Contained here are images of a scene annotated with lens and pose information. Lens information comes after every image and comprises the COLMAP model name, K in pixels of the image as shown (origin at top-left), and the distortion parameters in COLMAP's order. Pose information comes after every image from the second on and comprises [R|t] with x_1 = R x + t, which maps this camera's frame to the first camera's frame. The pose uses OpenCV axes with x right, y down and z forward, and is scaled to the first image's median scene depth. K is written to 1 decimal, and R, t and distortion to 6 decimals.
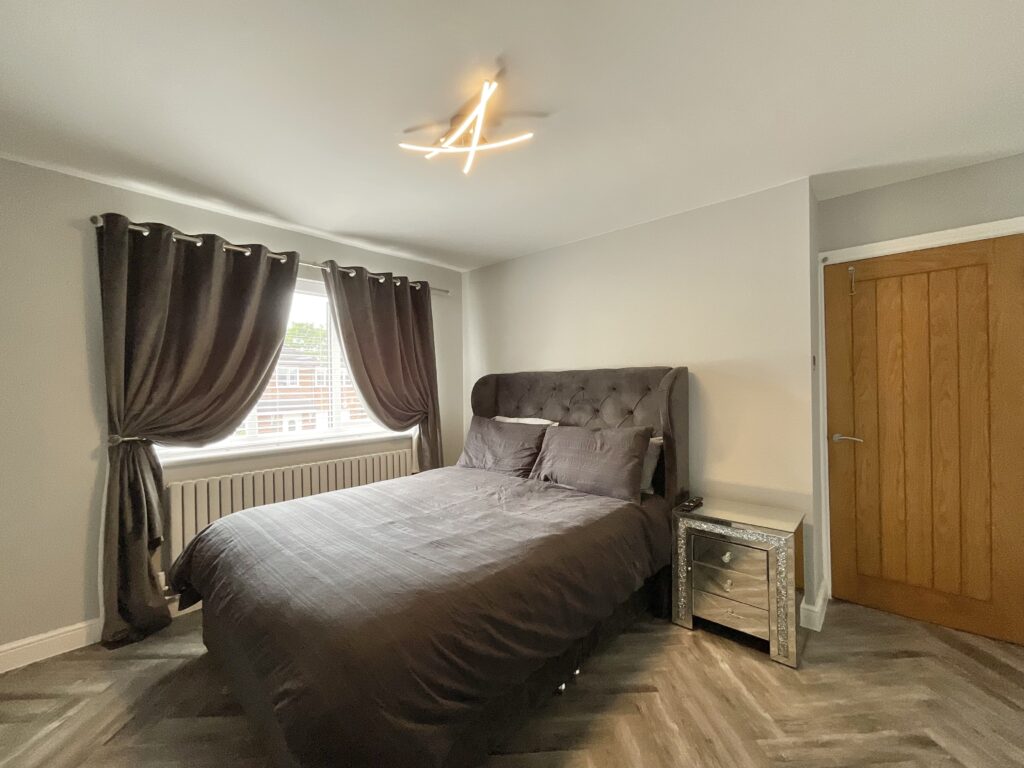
lens RADIAL K [[421.5, 0, 514.4], [0, 421.5, 377.1], [0, 0, 1]] dist [0.041150, 0.000000]
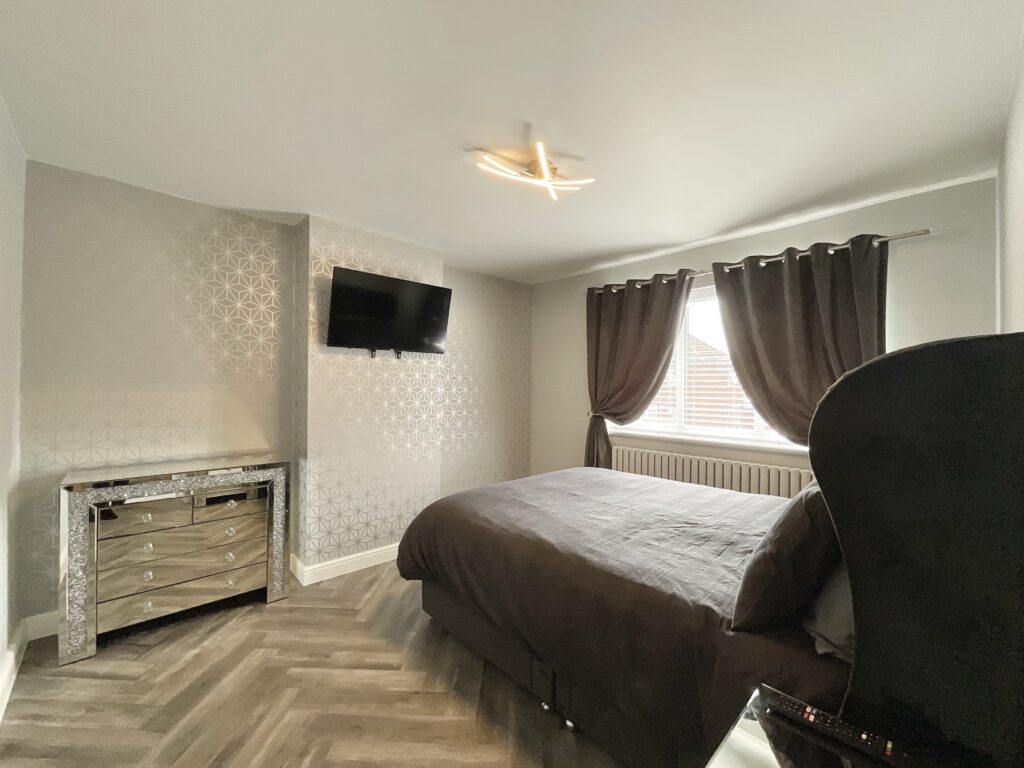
lens RADIAL K [[416.8, 0, 512.0], [0, 416.8, 384.0], [0, 0, 1]] dist [-0.001886, -0.000062]
pose [[-0.076843, 0.000220, -0.997043, 0.624077], [-0.001997, 0.999998, 0.000374, 0.017066], [0.997041, 0.002020, -0.076843, 0.617552]]
